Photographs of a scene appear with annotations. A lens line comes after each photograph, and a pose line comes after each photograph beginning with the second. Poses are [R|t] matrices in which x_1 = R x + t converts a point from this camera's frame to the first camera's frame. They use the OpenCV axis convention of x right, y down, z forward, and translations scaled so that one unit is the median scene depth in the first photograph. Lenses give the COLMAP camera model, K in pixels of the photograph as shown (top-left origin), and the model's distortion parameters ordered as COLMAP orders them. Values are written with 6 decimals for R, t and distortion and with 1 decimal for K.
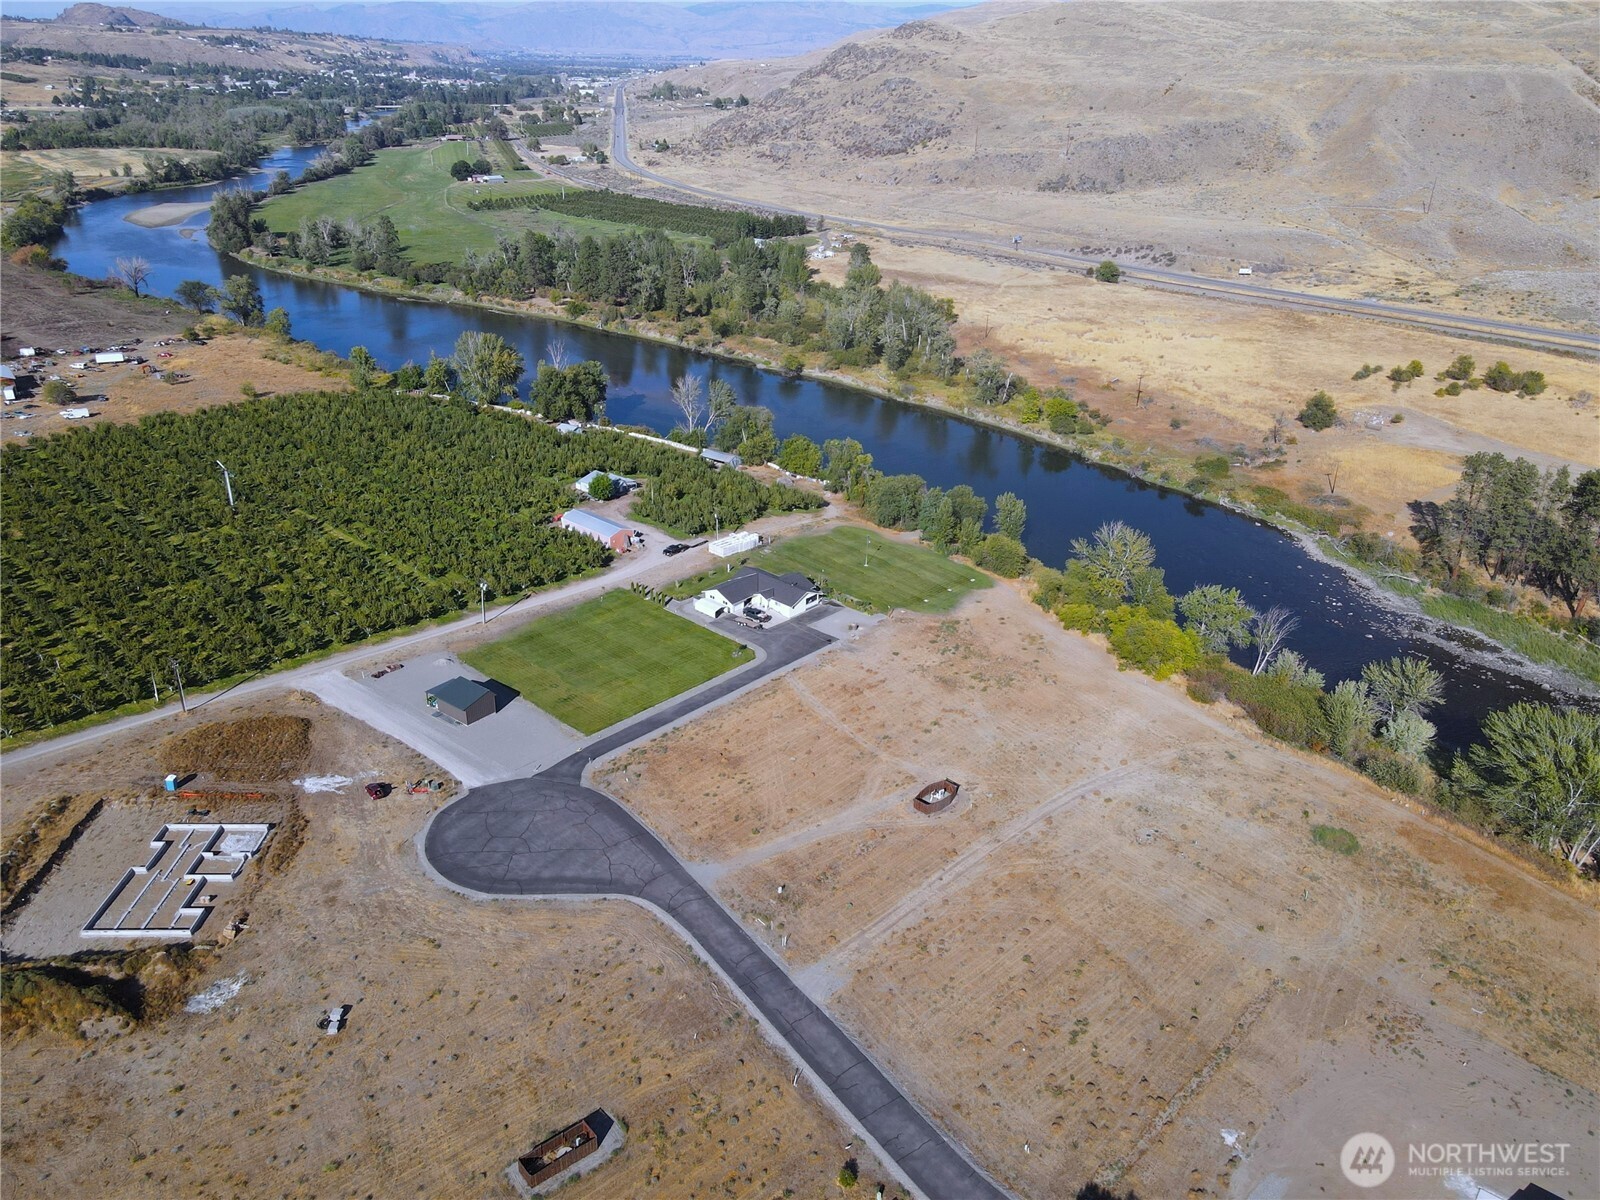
lens RADIAL K [[1175.1, 0, 798.1], [0, 1175.1, 596.5], [0, 0, 1]] dist [0.011849, 0.010333]
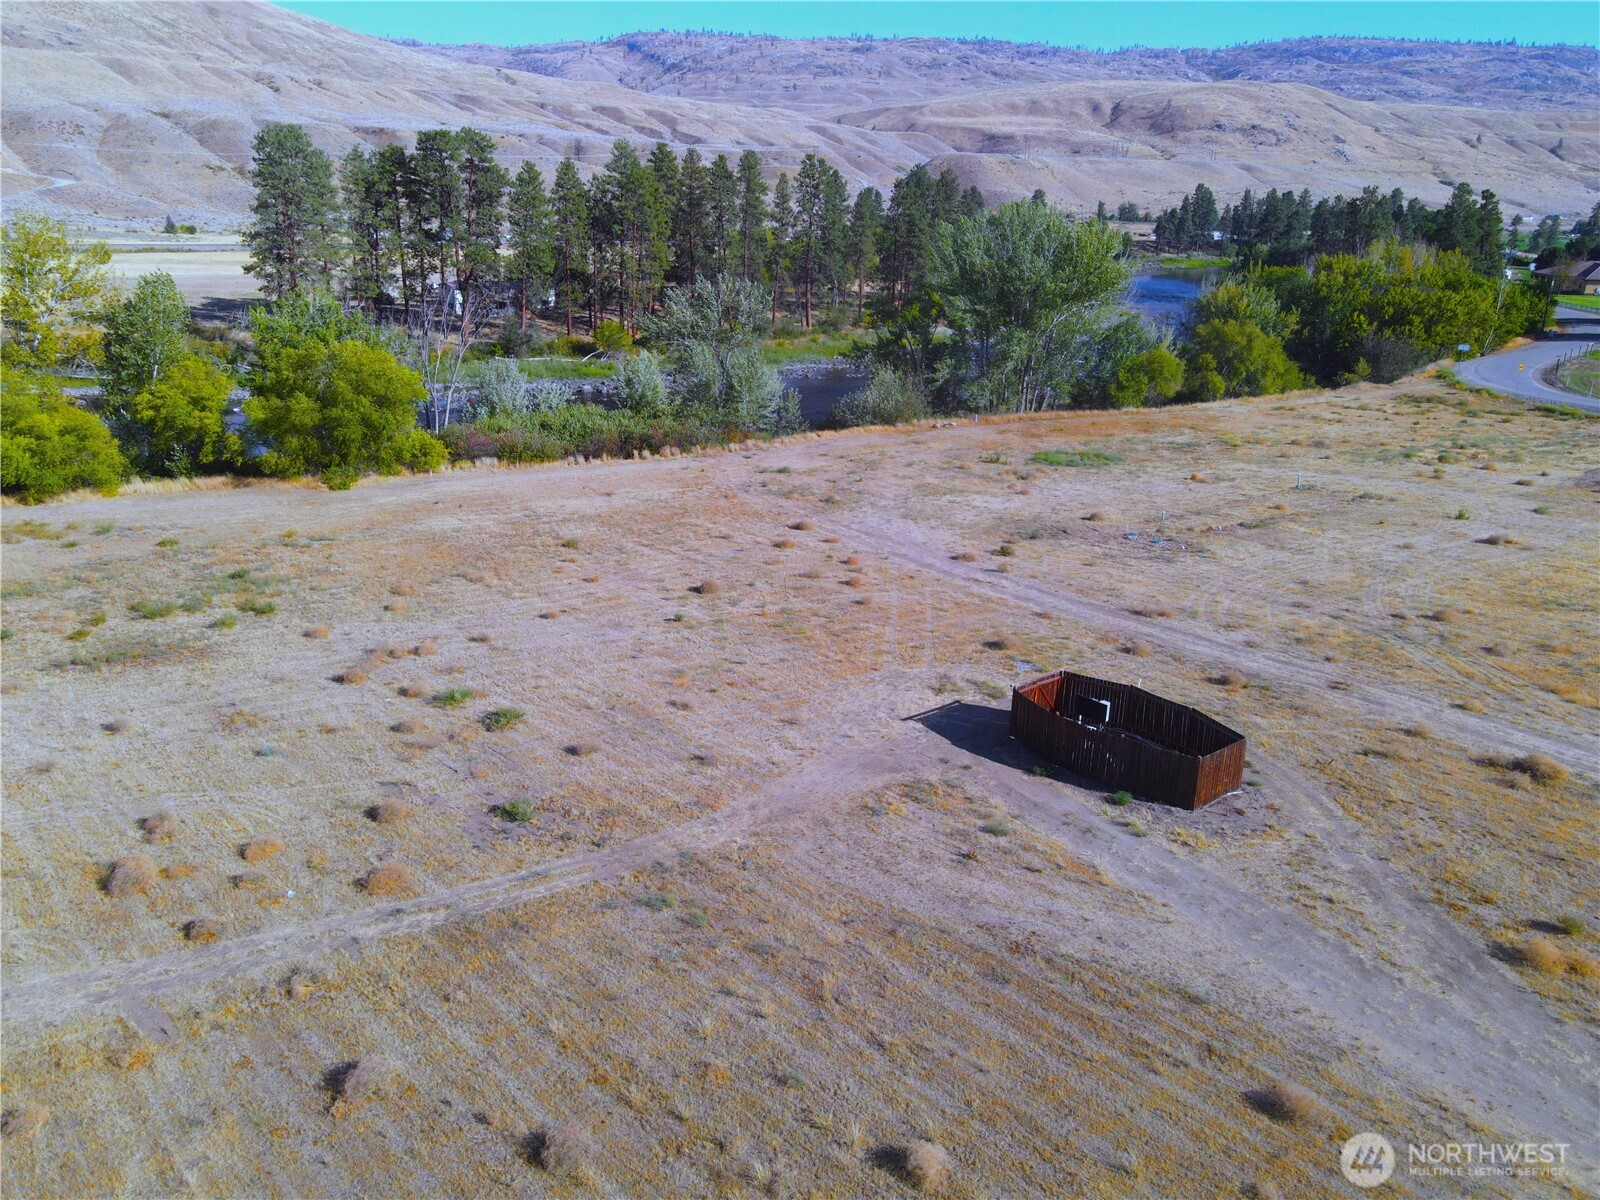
lens RADIAL K [[1175.1, 0, 790.5], [0, 1175.1, 597.7], [0, 0, 1]] dist [0.011849, 0.010333]
pose [[0.129861, -0.338571, 0.931937, -0.041099], [0.405597, 0.875800, 0.261658, 0.032621], [-0.904780, 0.344011, 0.251056, 0.482854]]
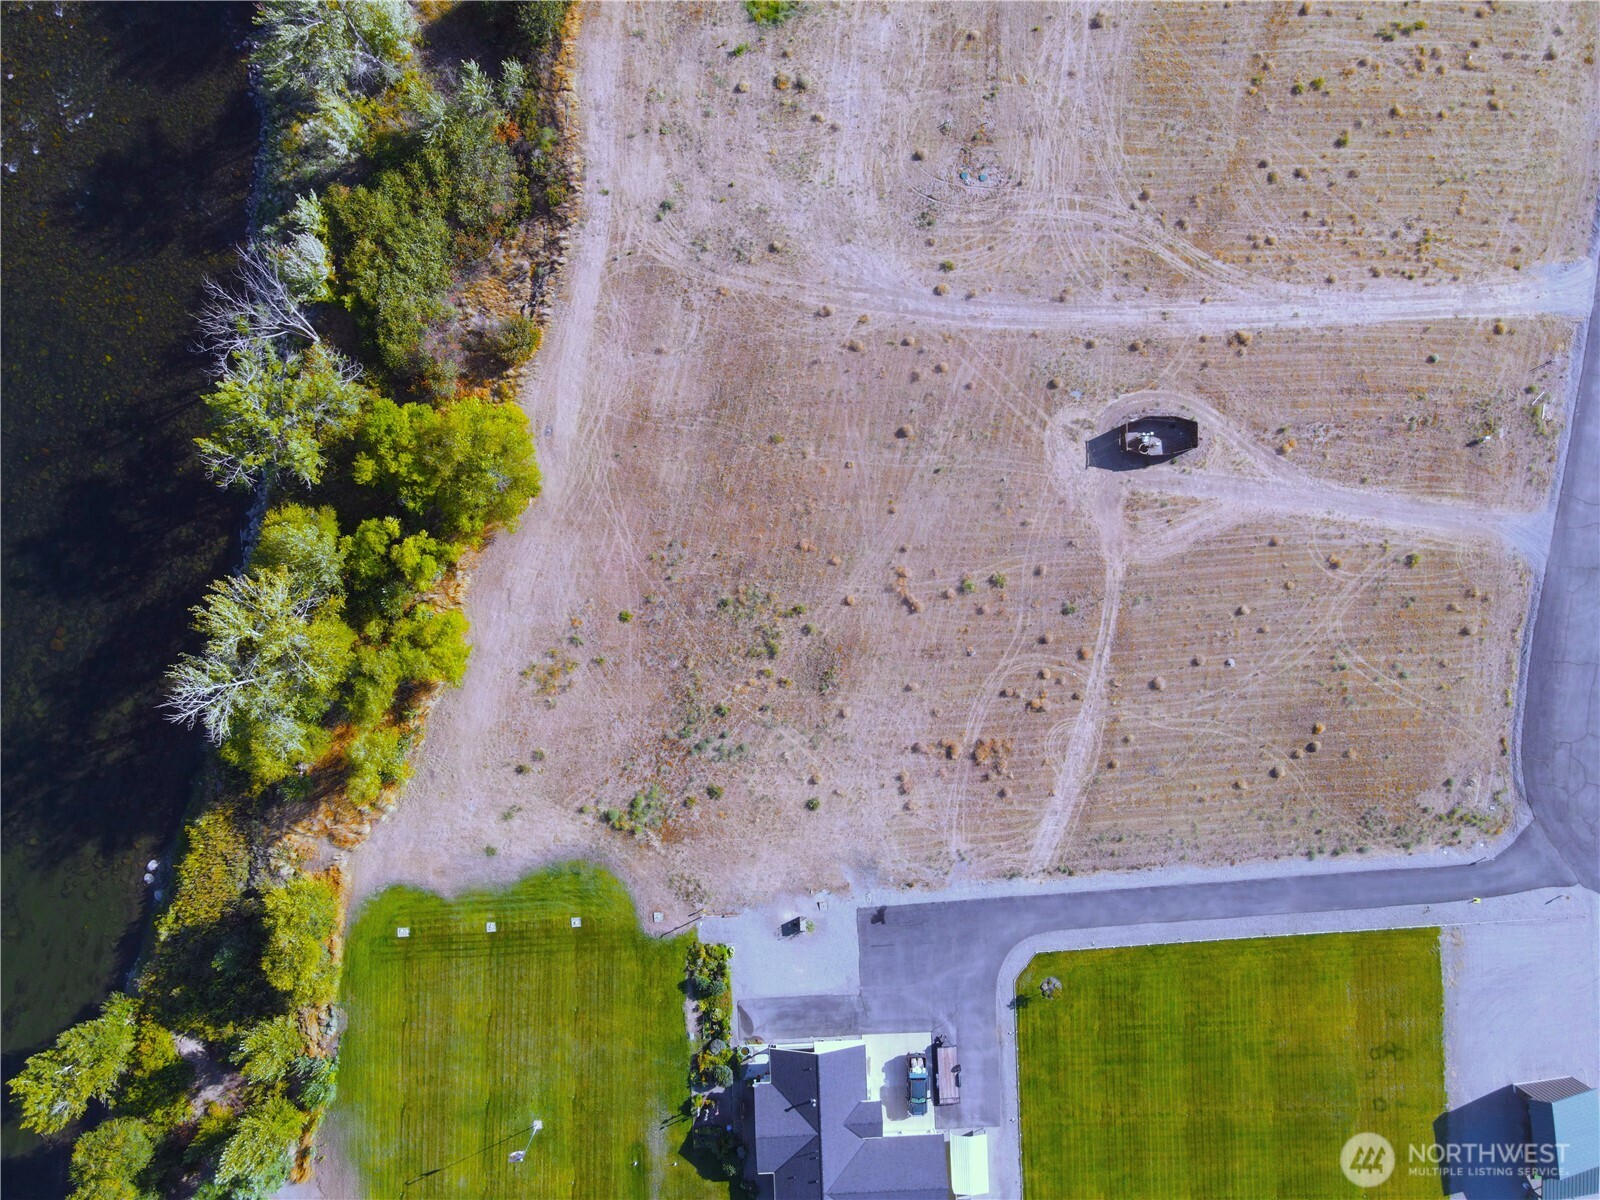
lens RADIAL K [[1175.1, 0, 802.1], [0, 1175.1, 595.0], [0, 0, 1]] dist [0.011849, 0.010333]
pose [[-0.703827, -0.709036, -0.043539, 0.108807], [0.263642, -0.317635, 0.910824, -0.251041], [-0.659637, 0.629584, 0.410491, 0.446097]]
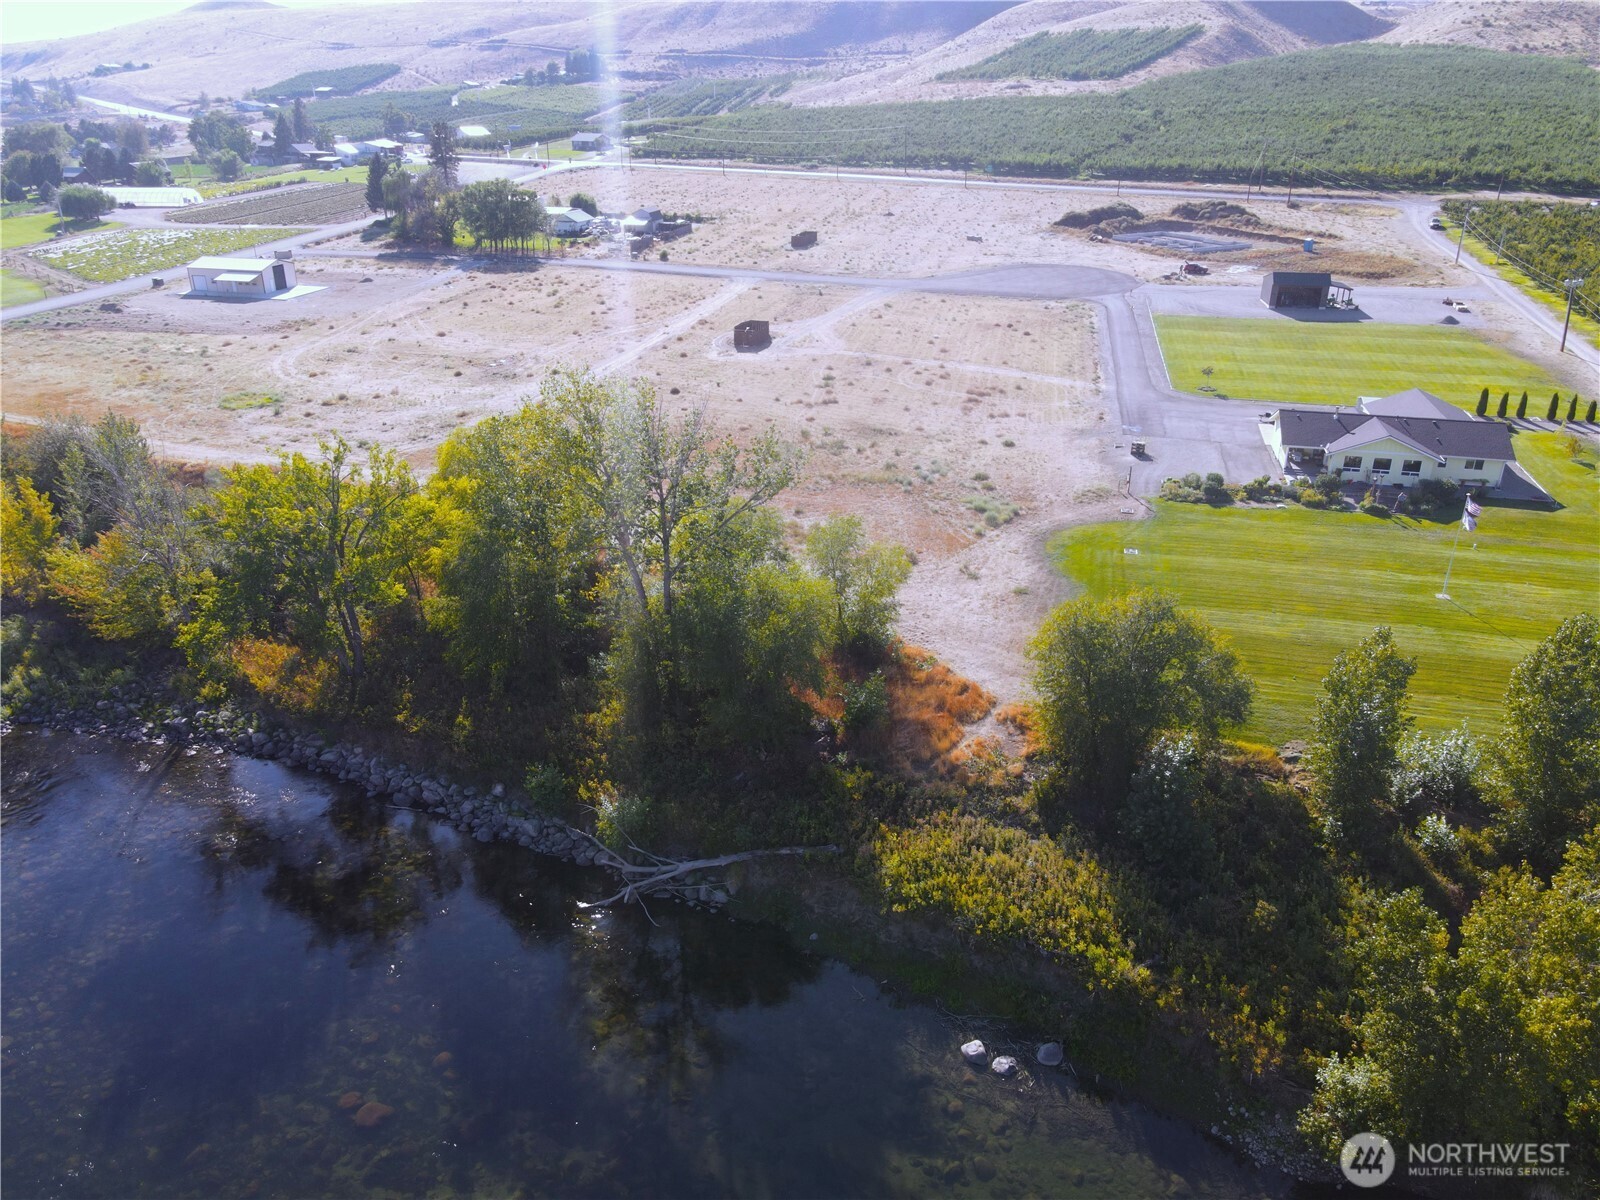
lens RADIAL K [[1175.1, 0, 798.8], [0, 1175.1, 600.0], [0, 0, 1]] dist [0.011849, 0.010333]
pose [[-0.877628, 0.166673, -0.449433, 0.244256], [-0.223093, 0.687837, 0.690731, -0.142348], [0.424263, 0.706470, -0.566481, 0.795200]]
